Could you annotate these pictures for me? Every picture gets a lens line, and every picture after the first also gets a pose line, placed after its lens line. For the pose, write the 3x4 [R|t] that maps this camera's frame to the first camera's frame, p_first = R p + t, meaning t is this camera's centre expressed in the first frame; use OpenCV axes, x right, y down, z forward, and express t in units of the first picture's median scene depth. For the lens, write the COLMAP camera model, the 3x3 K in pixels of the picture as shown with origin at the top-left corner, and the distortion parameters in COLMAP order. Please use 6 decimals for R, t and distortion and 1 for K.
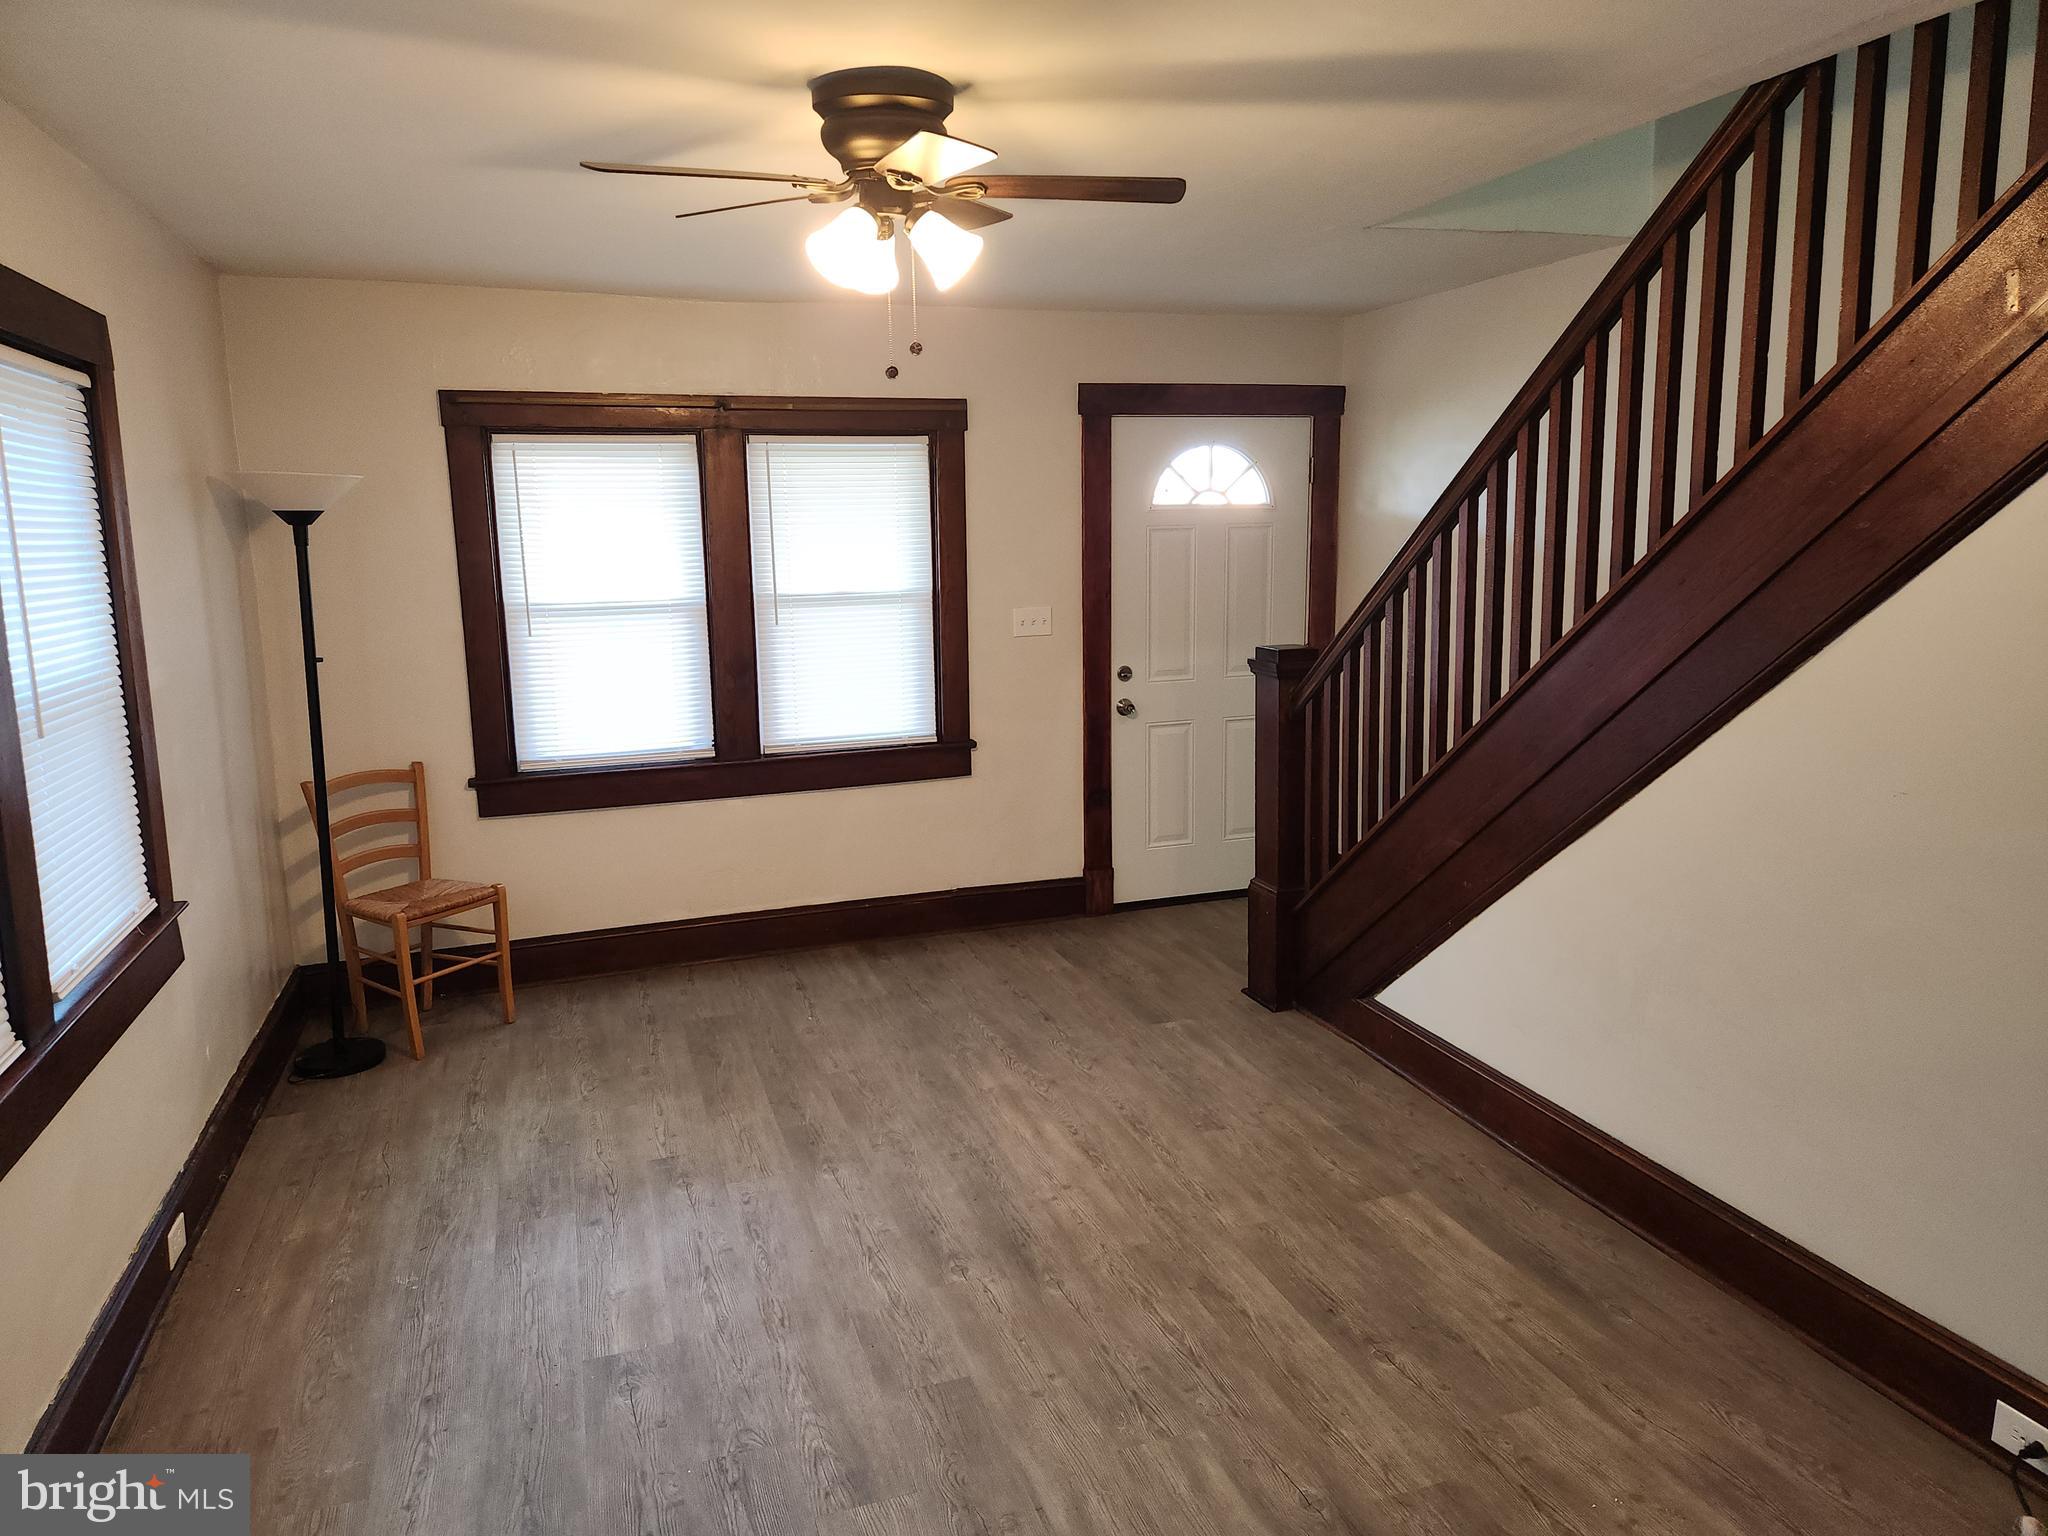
lens RADIAL K [[1322.9, 0, 1024.0], [0, 1322.9, 768.0], [0, 0, 1]] dist [0.049090, -0.044008]
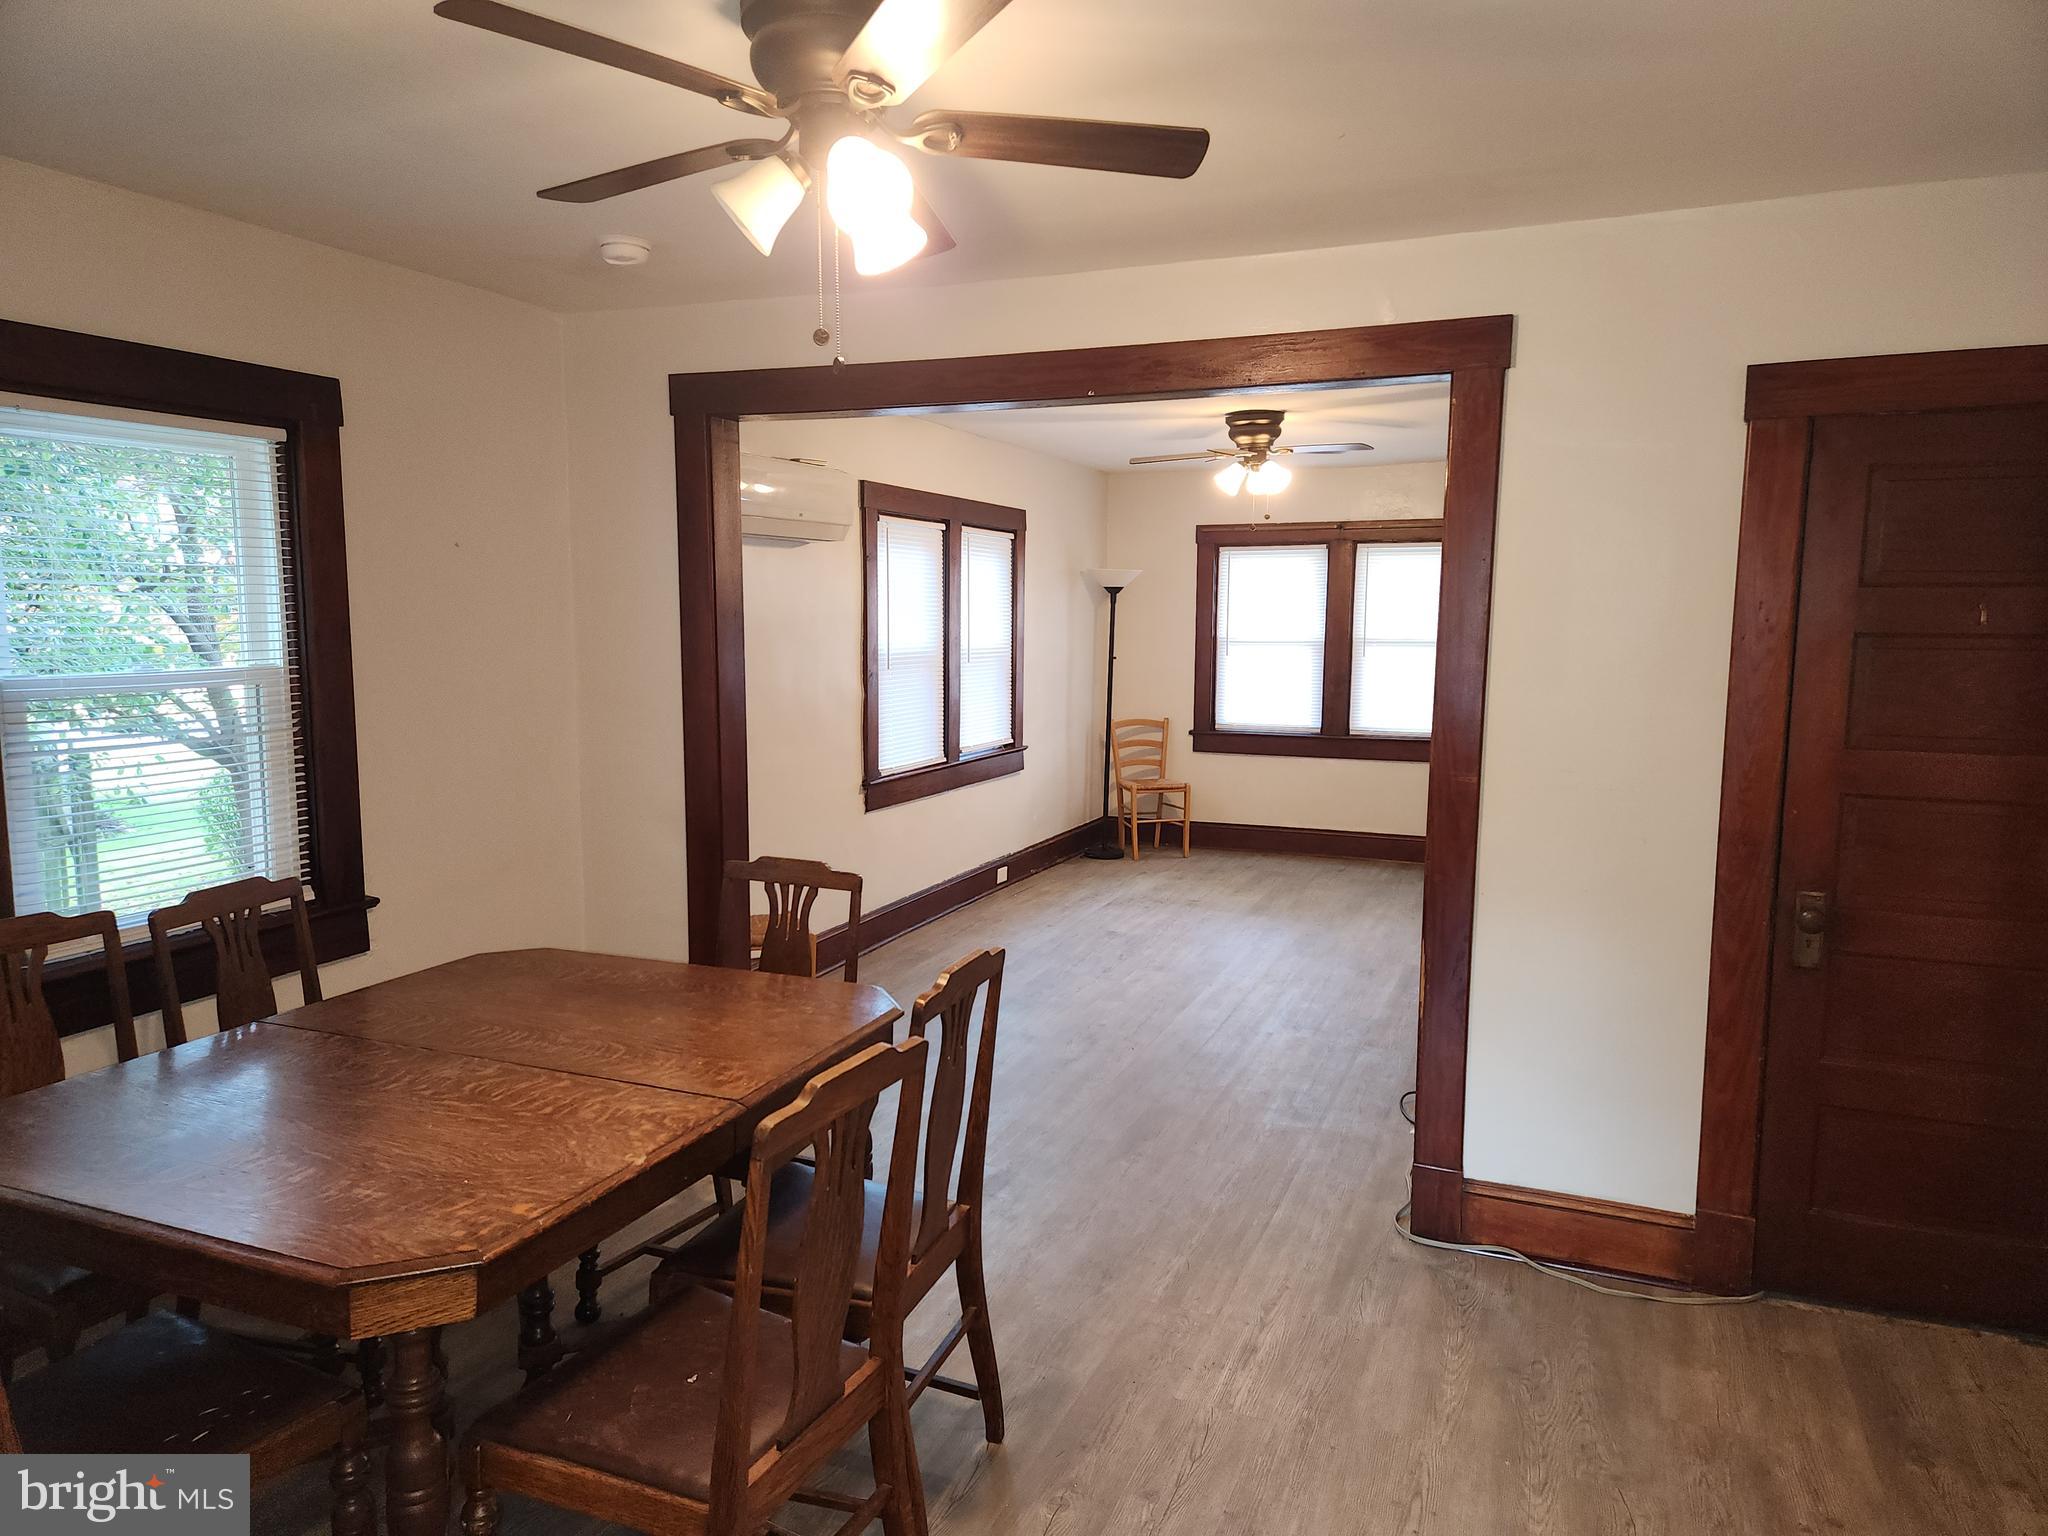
lens RADIAL K [[1292.1, 0, 1024.0], [0, 1292.1, 768.0], [0, 0, 1]] dist [0.091444, -0.106904]
pose [[0.736881, 0.098605, -0.668793, 0.626447], [-0.139177, 0.990240, -0.007348, 0.105491], [0.661541, 0.098495, 0.743413, -0.493889]]
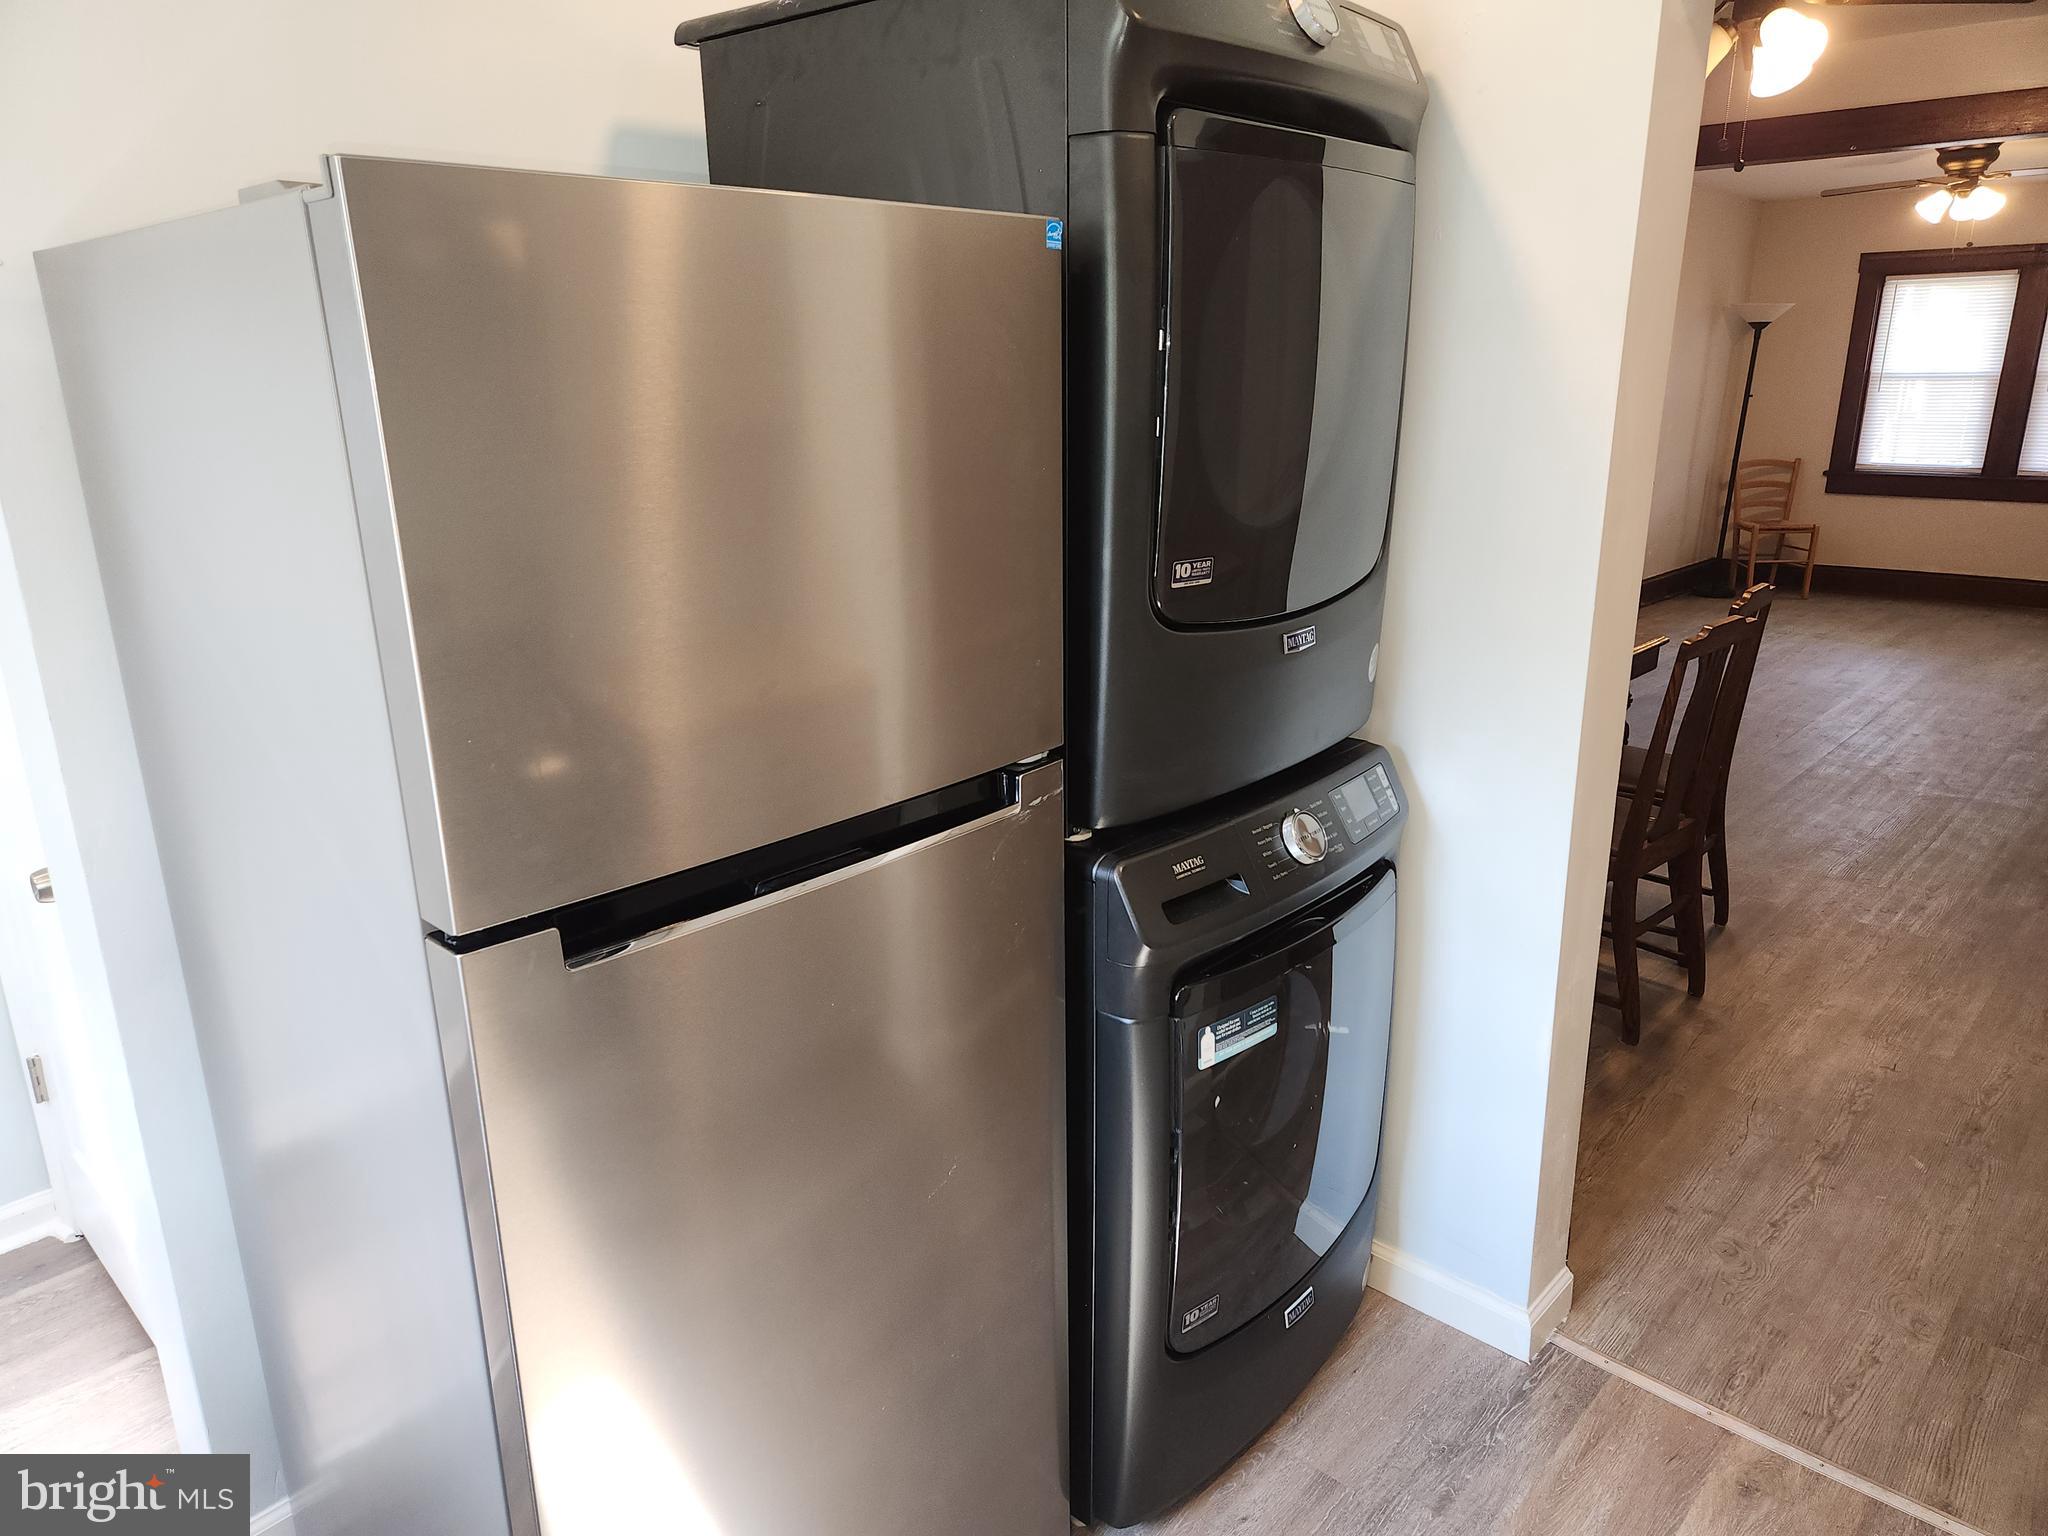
lens RADIAL K [[1322.9, 0, 1024.0], [0, 1322.9, 768.0], [0, 0, 1]] dist [0.049090, -0.044008]
pose [[0.457086, 0.261286, -0.850178, 0.758379], [-0.154545, 0.964667, 0.213384, 0.179566], [0.875893, 0.033856, 0.481316, -0.846105]]
